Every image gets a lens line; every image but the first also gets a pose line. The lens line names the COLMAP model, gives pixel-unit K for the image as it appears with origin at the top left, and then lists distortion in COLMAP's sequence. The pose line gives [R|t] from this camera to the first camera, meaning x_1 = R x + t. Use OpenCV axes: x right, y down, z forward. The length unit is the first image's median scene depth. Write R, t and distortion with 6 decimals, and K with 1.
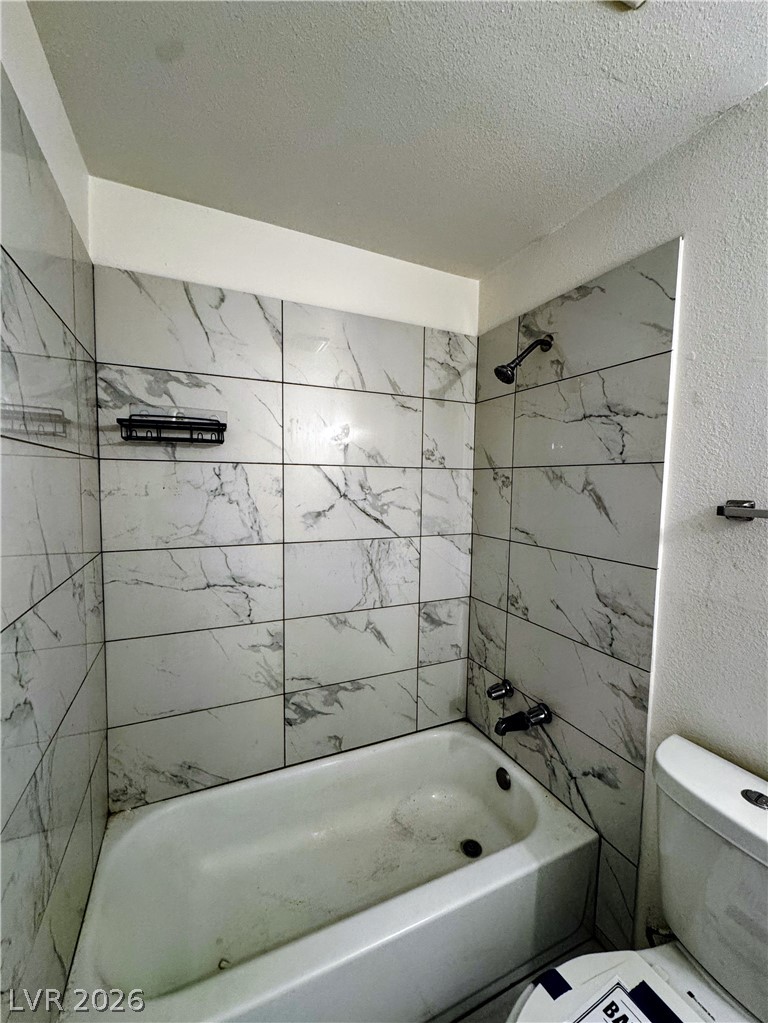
lens RADIAL K [[414.5, 0, 381.4], [0, 414.5, 512.6], [0, 0, 1]] dist [-0.004467, 0.001049]
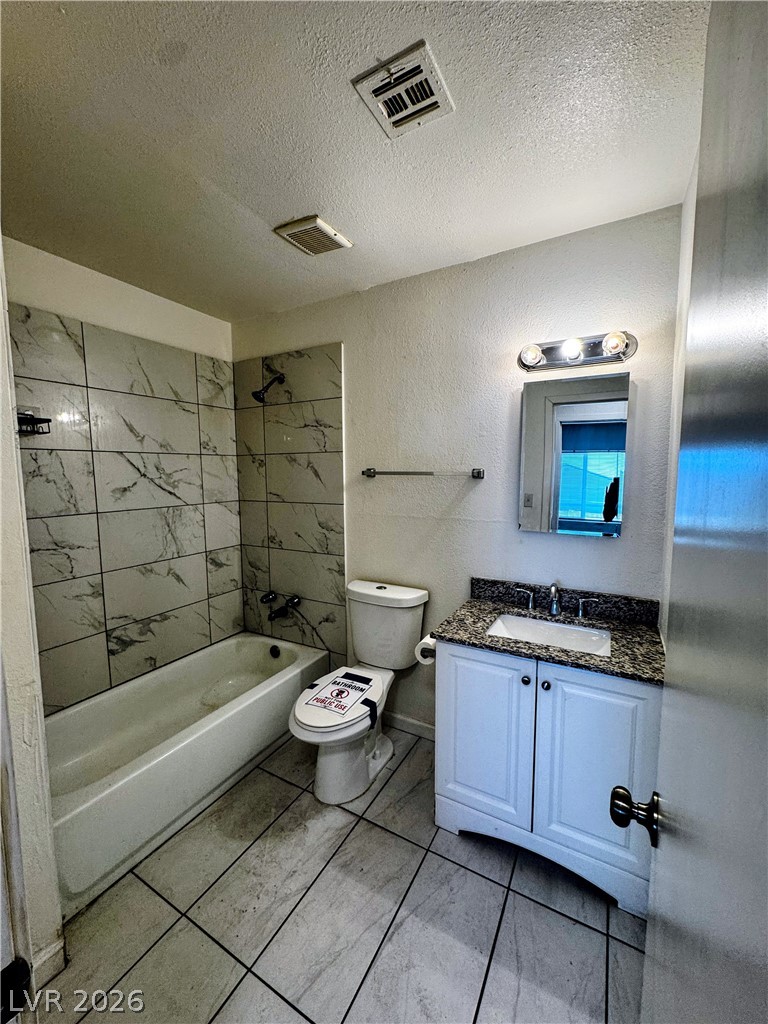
lens RADIAL K [[408.0, 0, 381.2], [0, 408.0, 512.9], [0, 0, 1]] dist [-0.004201, 0.000718]
pose [[0.805988, -0.080469, 0.586436, -0.267831], [0.063892, 0.996755, 0.048960, 0.068355], [-0.588473, -0.001992, 0.808514, -0.537198]]
